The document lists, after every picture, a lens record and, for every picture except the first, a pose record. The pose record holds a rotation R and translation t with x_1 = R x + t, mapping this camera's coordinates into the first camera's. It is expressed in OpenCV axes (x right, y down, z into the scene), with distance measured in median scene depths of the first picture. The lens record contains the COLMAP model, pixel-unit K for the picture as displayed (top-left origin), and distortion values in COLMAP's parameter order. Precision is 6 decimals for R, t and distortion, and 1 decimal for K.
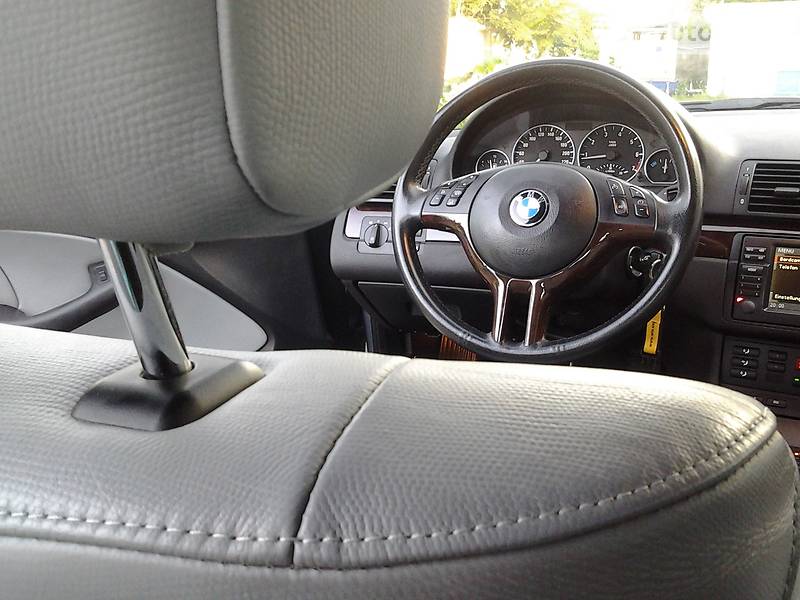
lens RADIAL K [[780.3, 0, 400.0], [0, 780.3, 300.0], [0, 0, 1]] dist [0.167813, -0.390342]
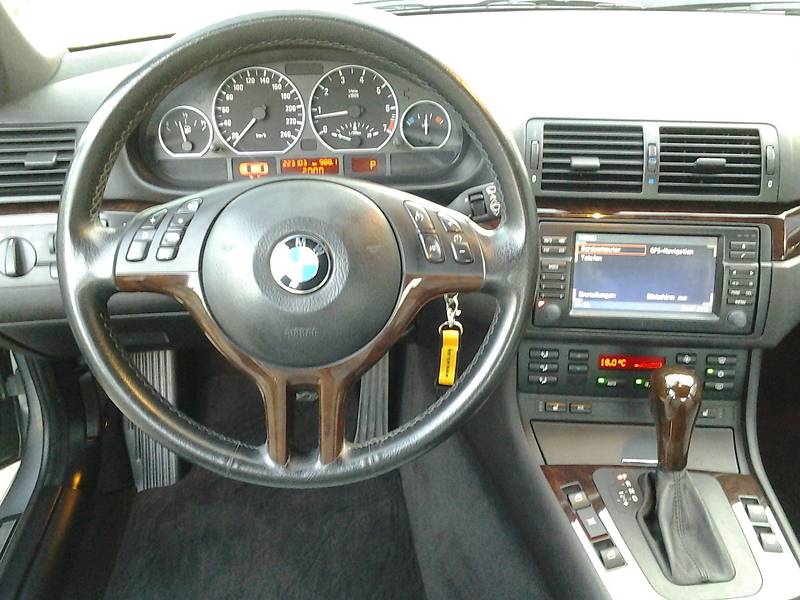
lens RADIAL K [[780.3, 0, 400.0], [0, 780.3, 300.0], [0, 0, 1]] dist [0.167813, -0.390342]
pose [[0.889318, -0.199883, 0.411291, -0.030389], [0.100032, 0.962662, 0.251547, -0.217440], [-0.446214, -0.182563, 0.876107, 0.356094]]
